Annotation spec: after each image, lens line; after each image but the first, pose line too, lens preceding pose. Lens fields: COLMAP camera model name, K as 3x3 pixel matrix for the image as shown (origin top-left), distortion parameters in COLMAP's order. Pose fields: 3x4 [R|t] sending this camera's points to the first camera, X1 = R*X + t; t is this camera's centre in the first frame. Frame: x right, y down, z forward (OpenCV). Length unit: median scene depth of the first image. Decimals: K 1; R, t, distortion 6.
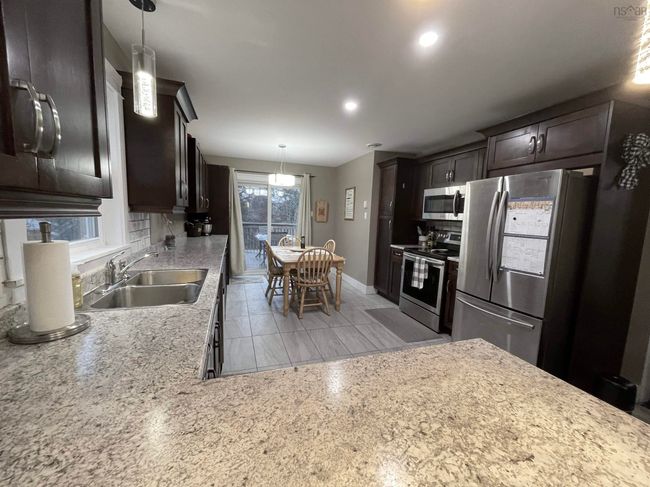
lens RADIAL K [[263.3, 0, 324.2], [0, 263.3, 244.6], [0, 0, 1]] dist [-0.002328, -0.000220]
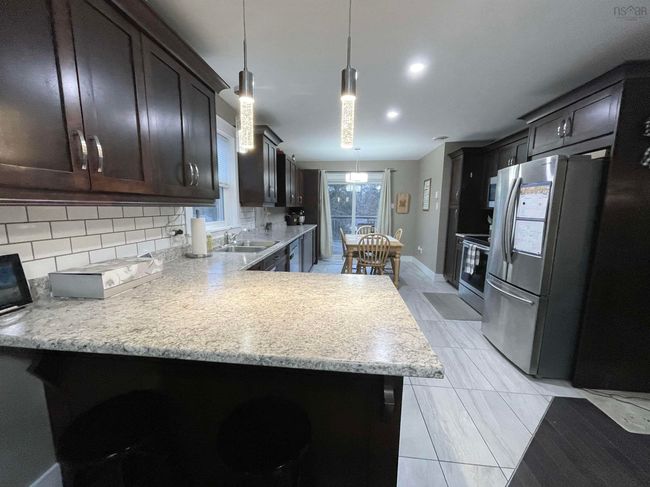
lens RADIAL K [[263.3, 0, 323.0], [0, 263.3, 243.9], [0, 0, 1]] dist [-0.002328, -0.000220]
pose [[0.913620, 0.031929, -0.405314, 0.250413], [-0.024382, 0.999420, 0.023771, 0.036761], [0.405838, -0.011835, 0.913868, -0.190390]]
